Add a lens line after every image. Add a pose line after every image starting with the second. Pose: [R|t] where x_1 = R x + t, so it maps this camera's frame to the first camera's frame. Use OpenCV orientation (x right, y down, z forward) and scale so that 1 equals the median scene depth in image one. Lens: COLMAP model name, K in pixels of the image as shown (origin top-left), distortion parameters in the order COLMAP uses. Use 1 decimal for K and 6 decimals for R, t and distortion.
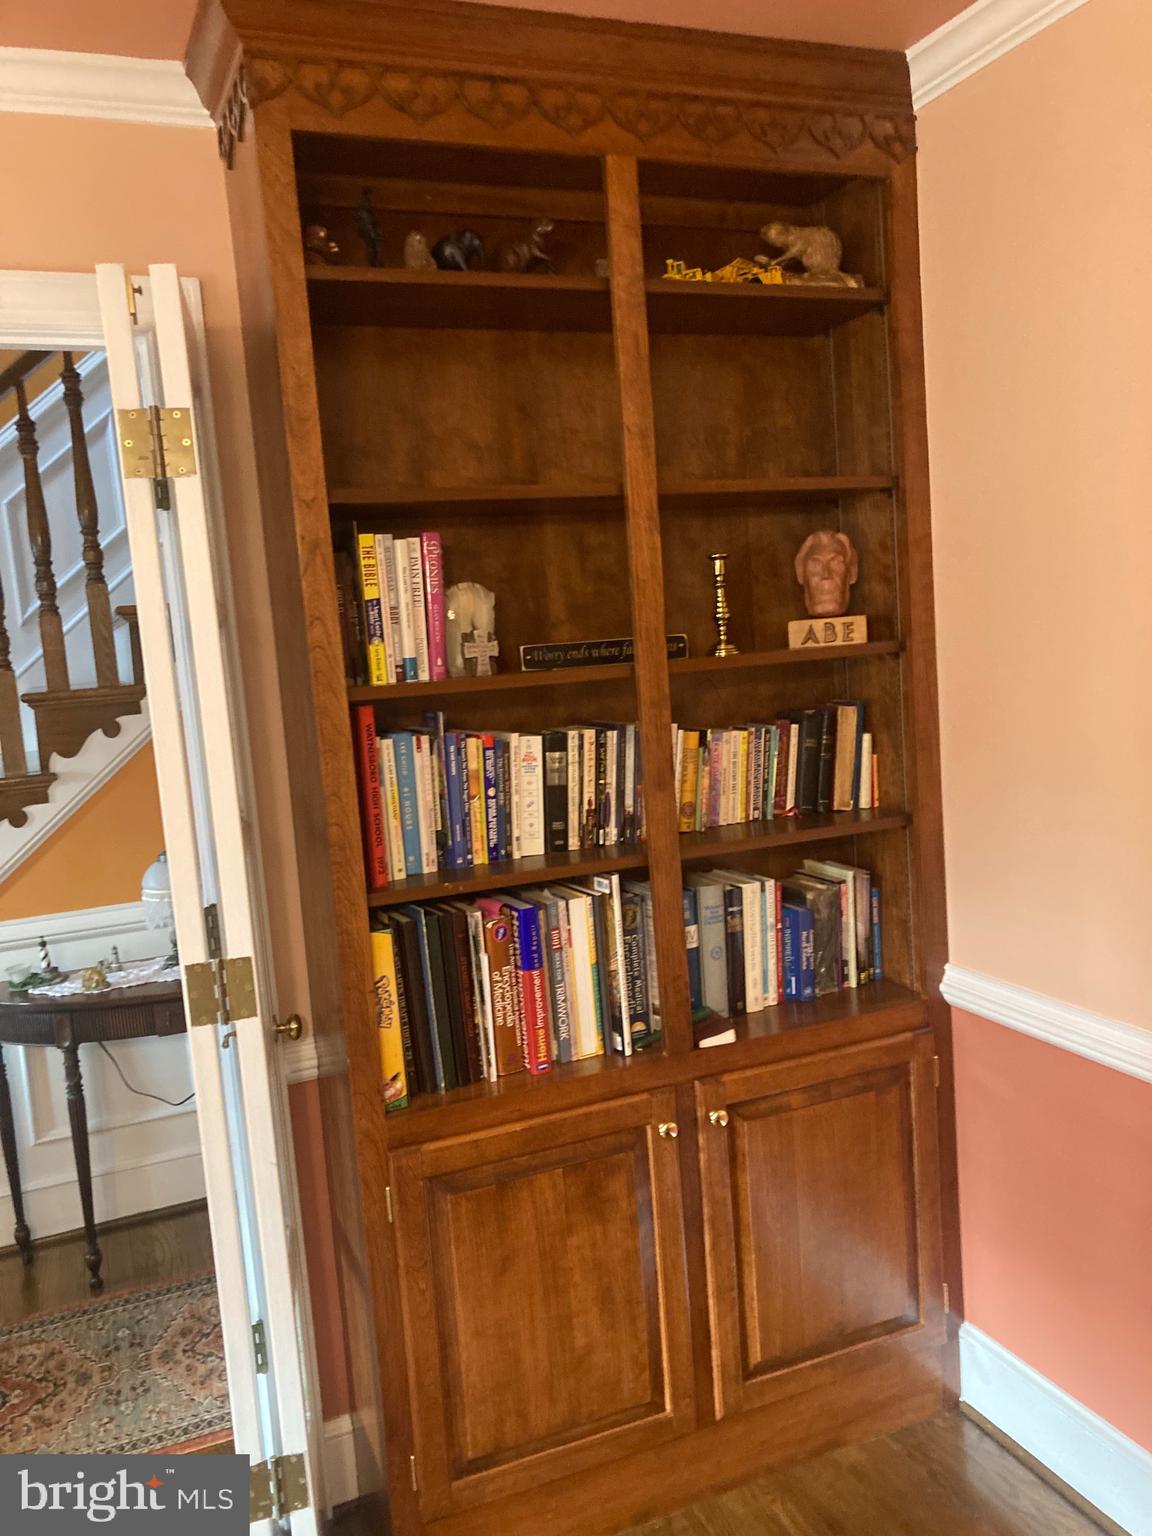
lens RADIAL K [[1250.8, 0, 576.0], [0, 1250.8, 768.0], [0, 0, 1]] dist [0.091037, -0.108194]
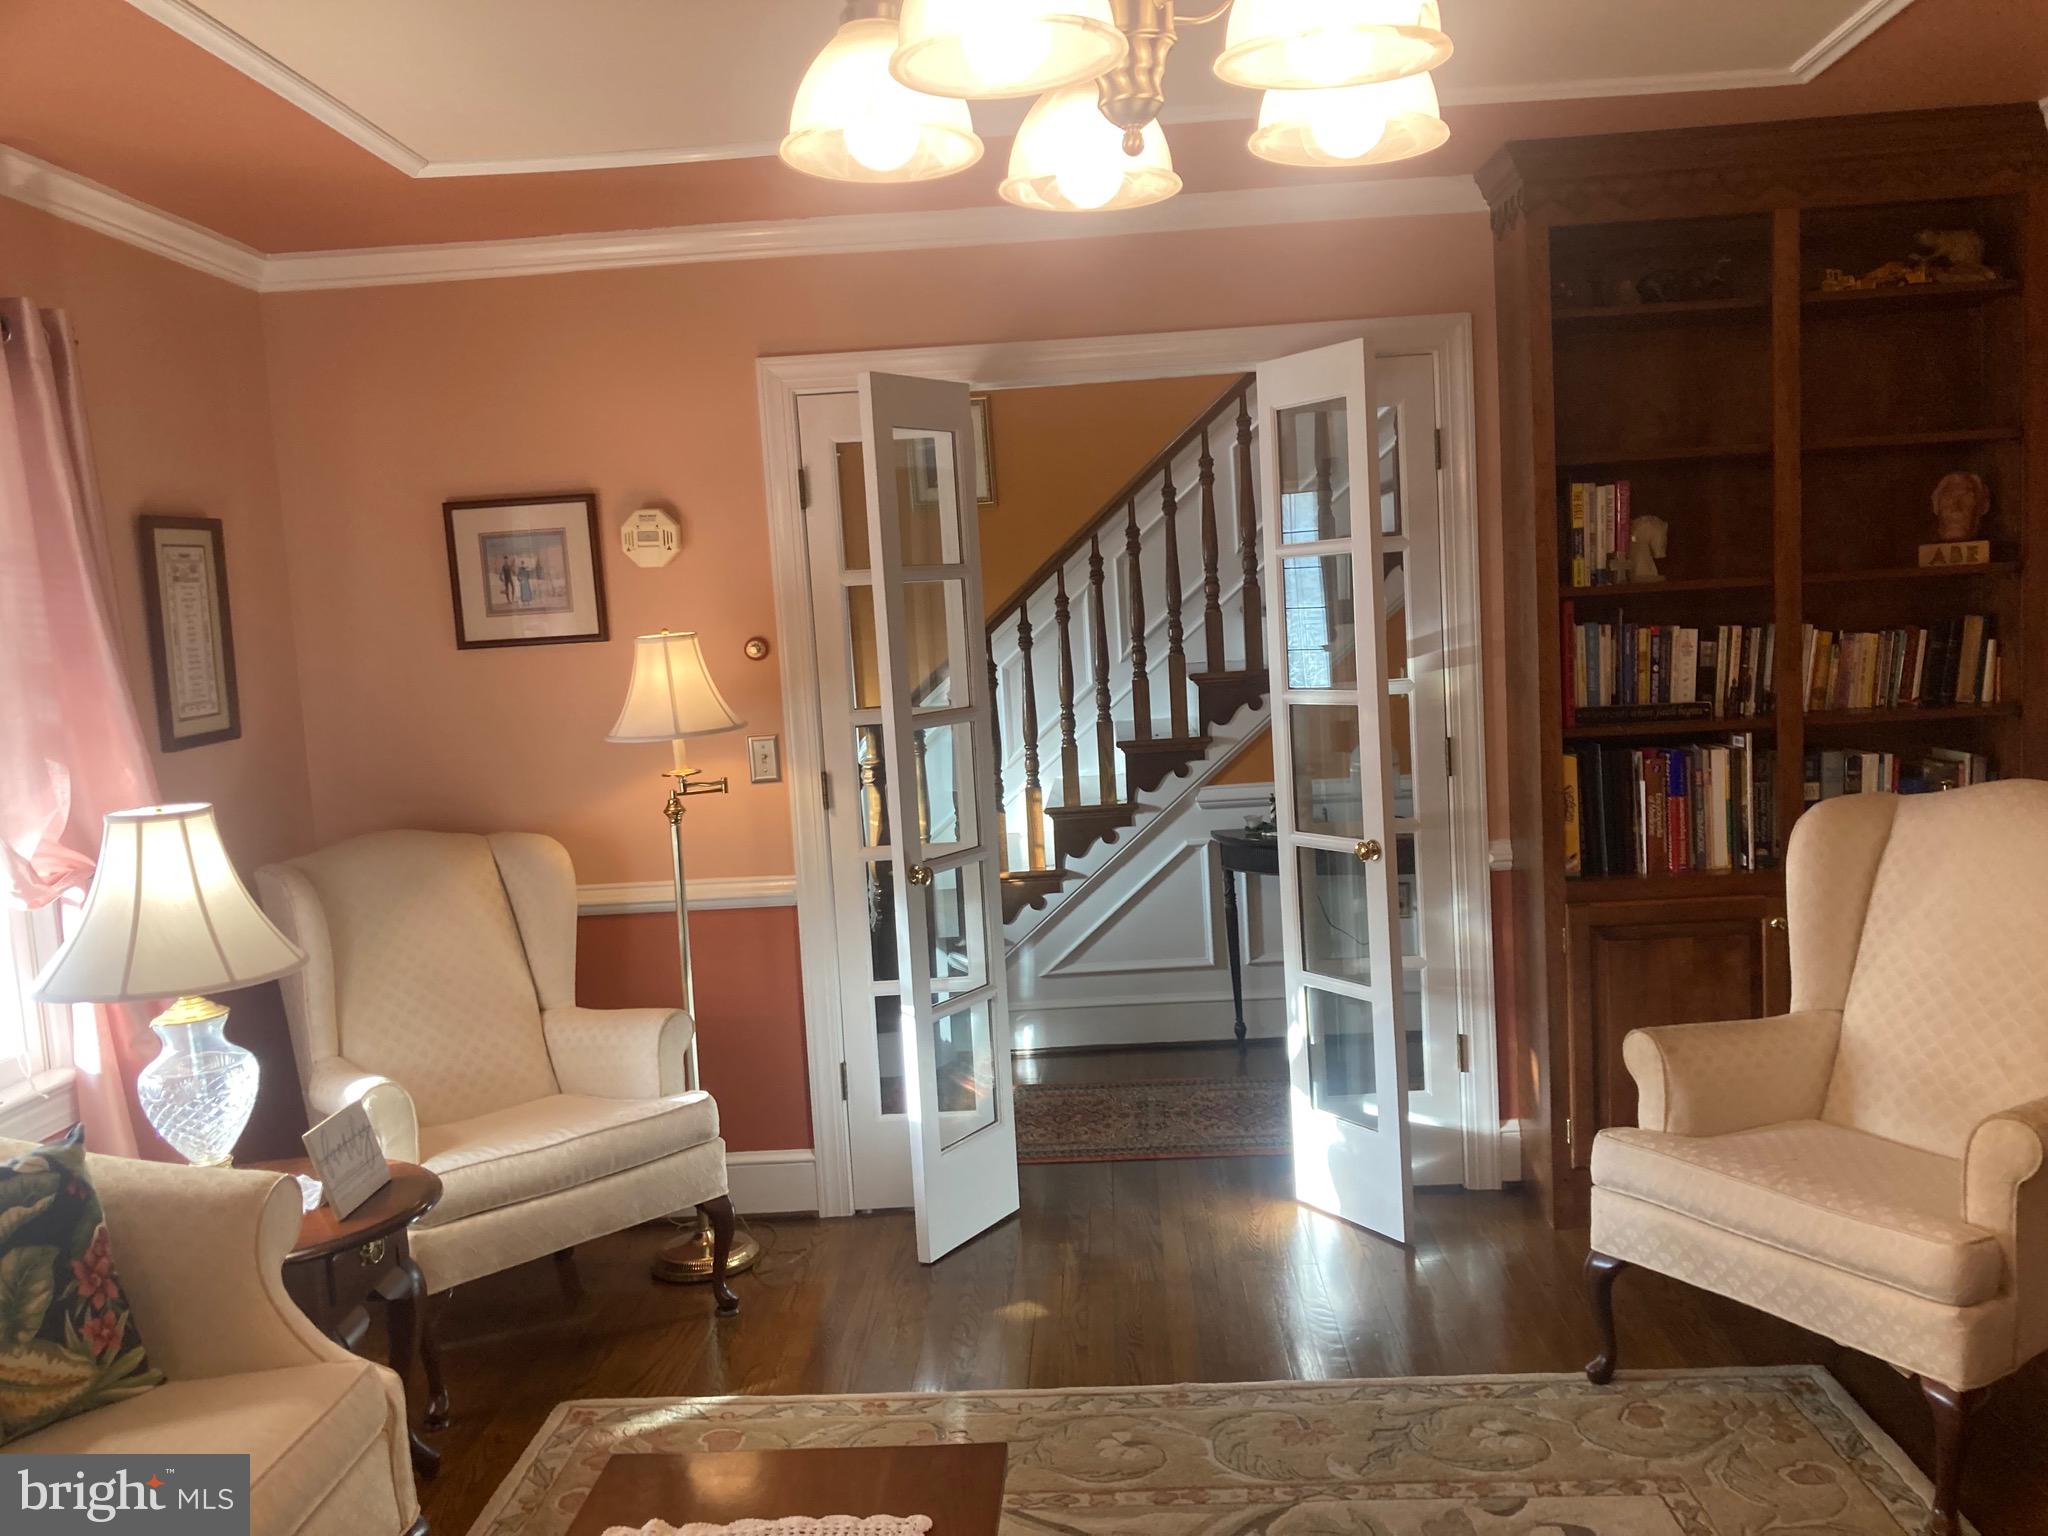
lens RADIAL K [[1695.5, 0, 1032.4], [0, 1695.5, 786.3], [0, 0, 1]] dist [-0.004194, 0.017896]
pose [[0.911241, 0.064084, -0.406858, 0.072361], [-0.053732, 0.997876, 0.036830, 0.113742], [0.408354, -0.011700, 0.912749, -0.953629]]
